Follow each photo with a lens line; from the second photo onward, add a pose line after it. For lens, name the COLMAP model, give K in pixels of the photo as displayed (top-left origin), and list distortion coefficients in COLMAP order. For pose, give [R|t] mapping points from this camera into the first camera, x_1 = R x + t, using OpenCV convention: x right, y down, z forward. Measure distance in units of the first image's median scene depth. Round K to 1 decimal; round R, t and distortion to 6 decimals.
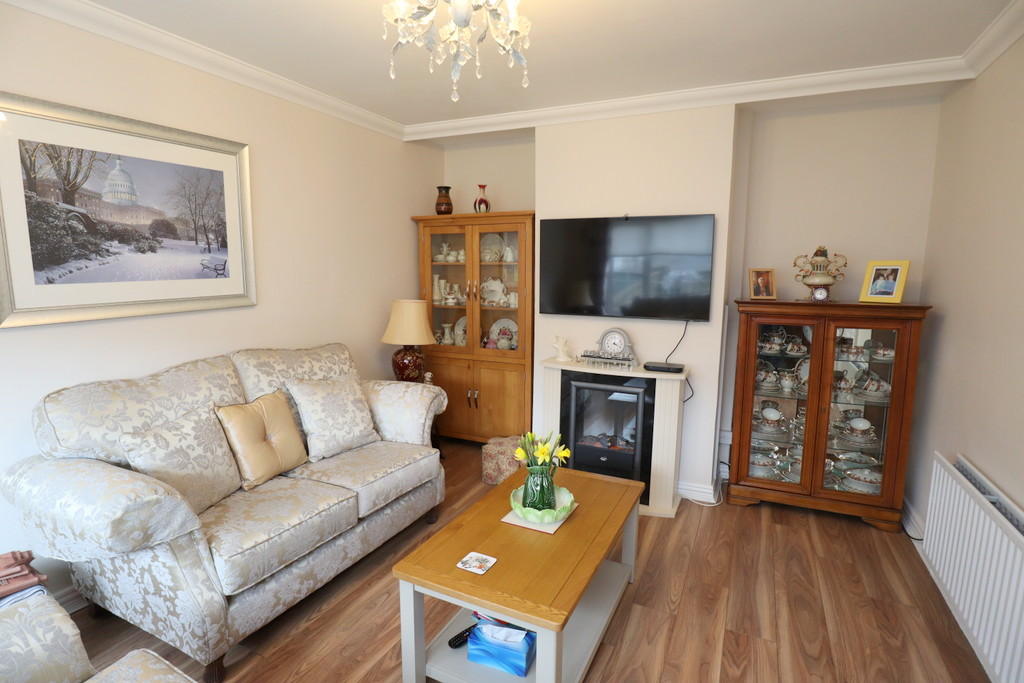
lens RADIAL K [[517.5, 0, 511.9], [0, 517.5, 337.3], [0, 0, 1]] dist [-0.032973, 0.007024]
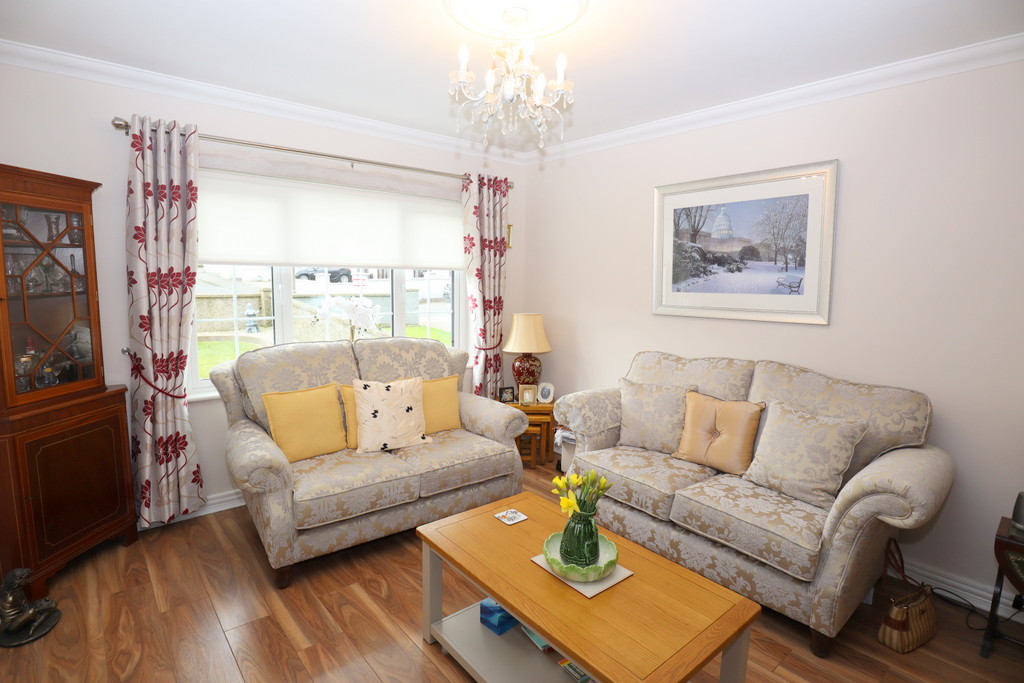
lens RADIAL K [[517.5, 0, 514.5], [0, 517.5, 338.7], [0, 0, 1]] dist [-0.032973, 0.007024]
pose [[-0.408202, 0.080226, -0.909360, 0.667924], [-0.153536, 0.975908, 0.155017, -0.105622], [0.899888, 0.202898, -0.386050, 0.934025]]
